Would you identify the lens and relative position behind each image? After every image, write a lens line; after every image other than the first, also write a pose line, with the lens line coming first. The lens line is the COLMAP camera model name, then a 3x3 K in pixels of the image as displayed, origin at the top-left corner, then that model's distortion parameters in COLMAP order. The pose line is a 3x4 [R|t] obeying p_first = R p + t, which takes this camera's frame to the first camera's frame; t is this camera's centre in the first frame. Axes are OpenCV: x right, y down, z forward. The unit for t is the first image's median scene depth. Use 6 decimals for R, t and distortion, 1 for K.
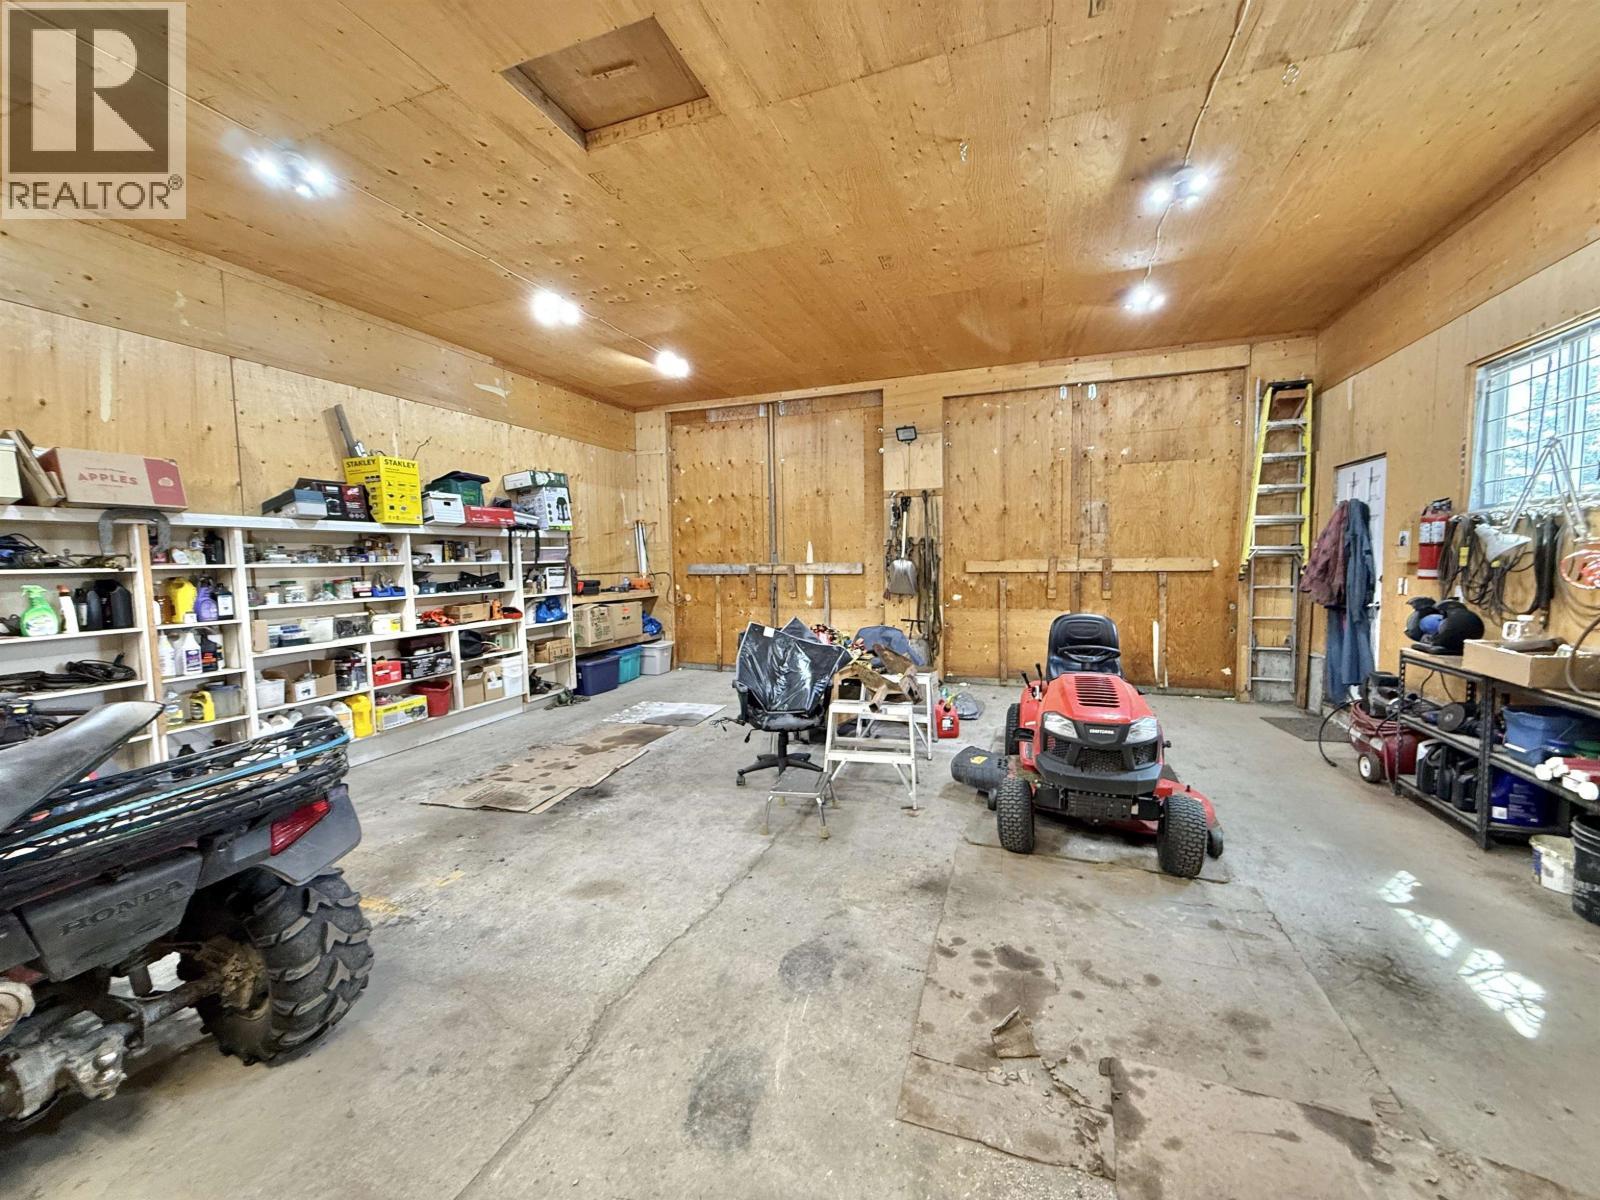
lens RADIAL K [[635.4, 0, 796.9], [0, 635.4, 600.2], [0, 0, 1]] dist [-0.000487, -0.000212]
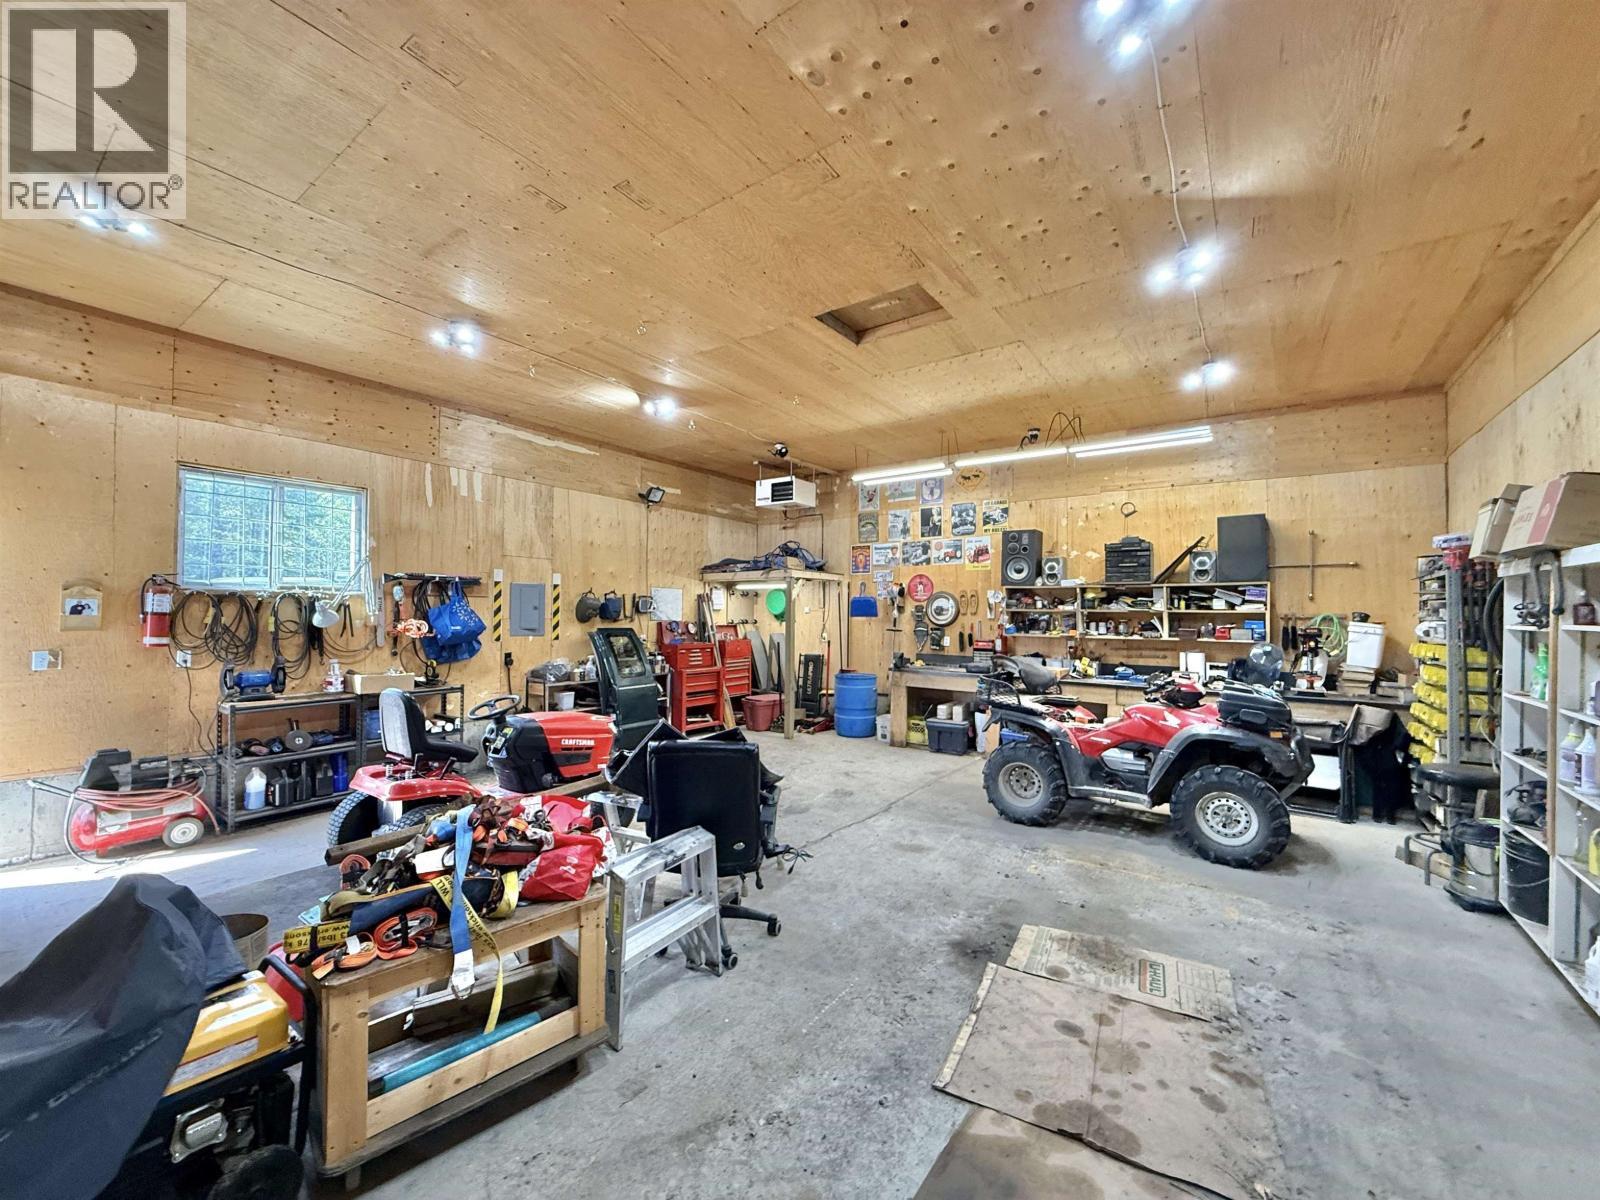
lens RADIAL K [[635.4, 0, 796.9], [0, 635.4, 600.2], [0, 0, 1]] dist [-0.000487, -0.000212]
pose [[-0.962603, 0.018560, 0.270280, -0.346494], [0.029508, 0.998898, 0.036501, -0.125388], [-0.269305, 0.043111, -0.962089, 1.829025]]
